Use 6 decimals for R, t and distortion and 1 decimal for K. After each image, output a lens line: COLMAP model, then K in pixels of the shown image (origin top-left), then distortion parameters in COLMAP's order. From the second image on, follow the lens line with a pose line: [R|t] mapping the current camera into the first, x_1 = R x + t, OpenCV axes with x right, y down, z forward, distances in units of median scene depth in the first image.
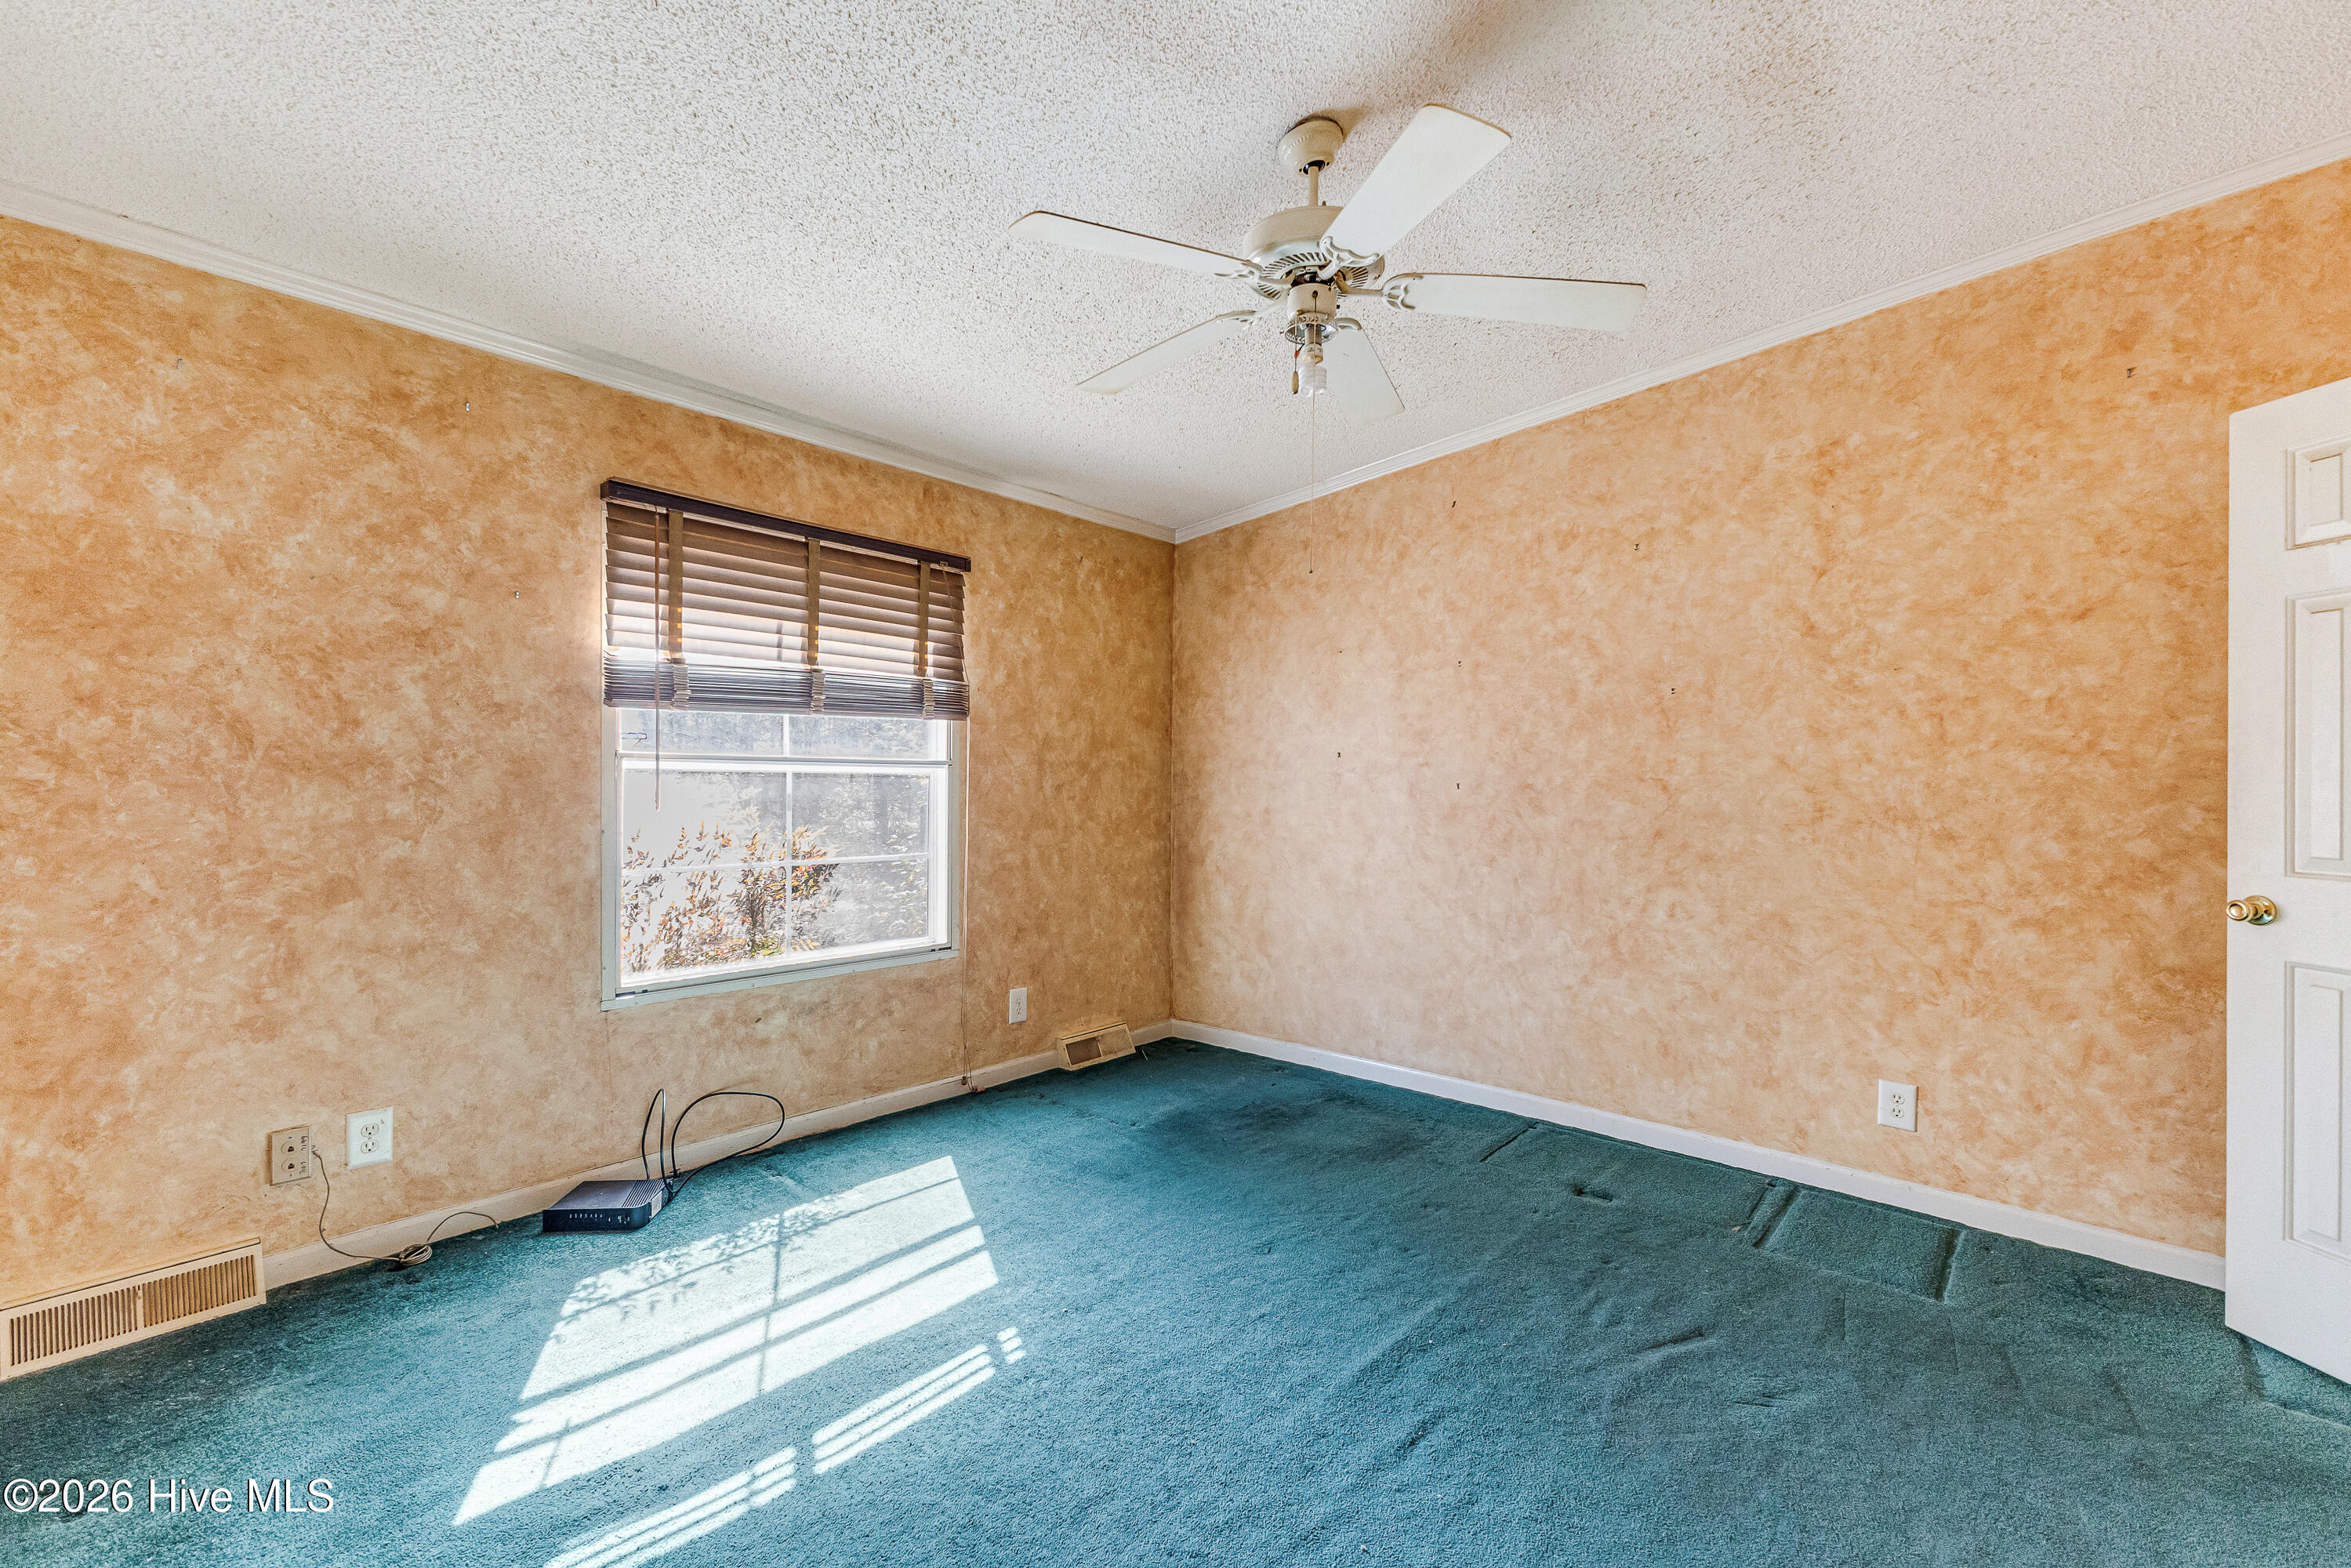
lens RADIAL K [[1023.4, 0, 1181.2], [0, 1023.4, 780.1], [0, 0, 1]] dist [0.005083, 0.000213]
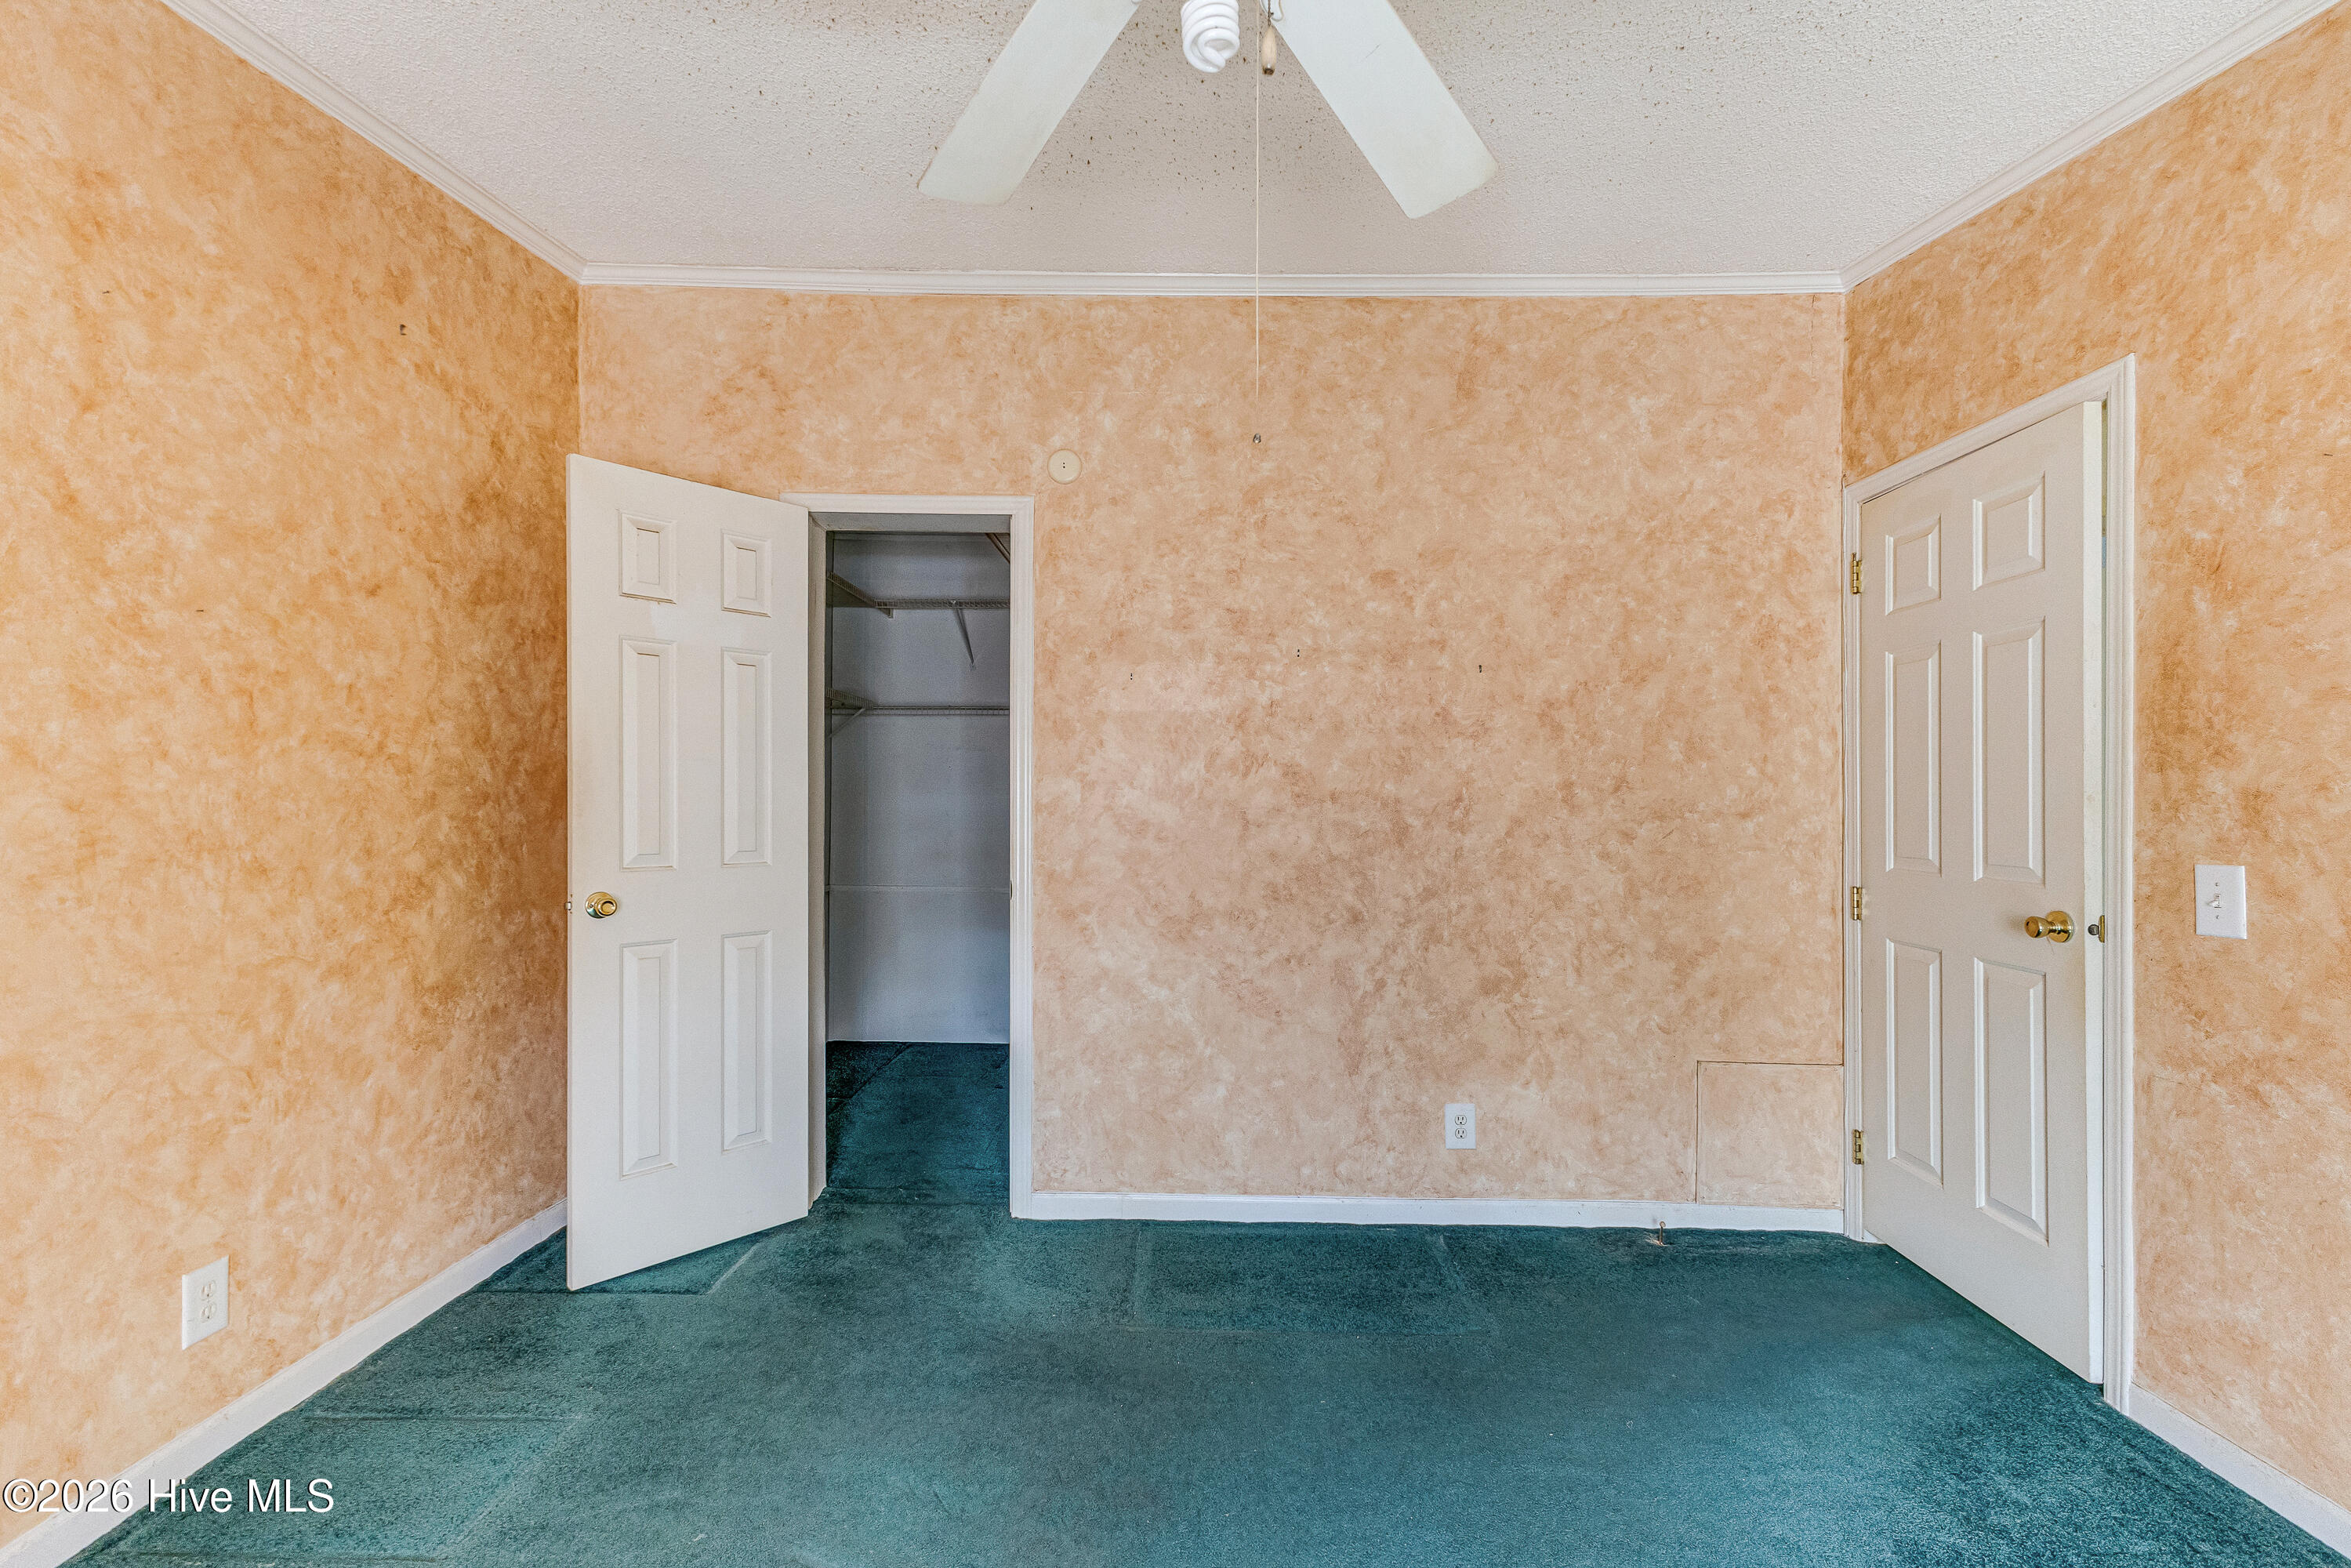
lens RADIAL K [[1023.4, 0, 1178.0], [0, 1023.4, 789.1], [0, 0, 1]] dist [0.005083, 0.000213]
pose [[-0.661728, -0.012575, 0.749639, -0.176883], [-0.016943, 0.999855, 0.001816, -0.011067], [-0.749553, -0.011500, -0.661845, 1.001073]]
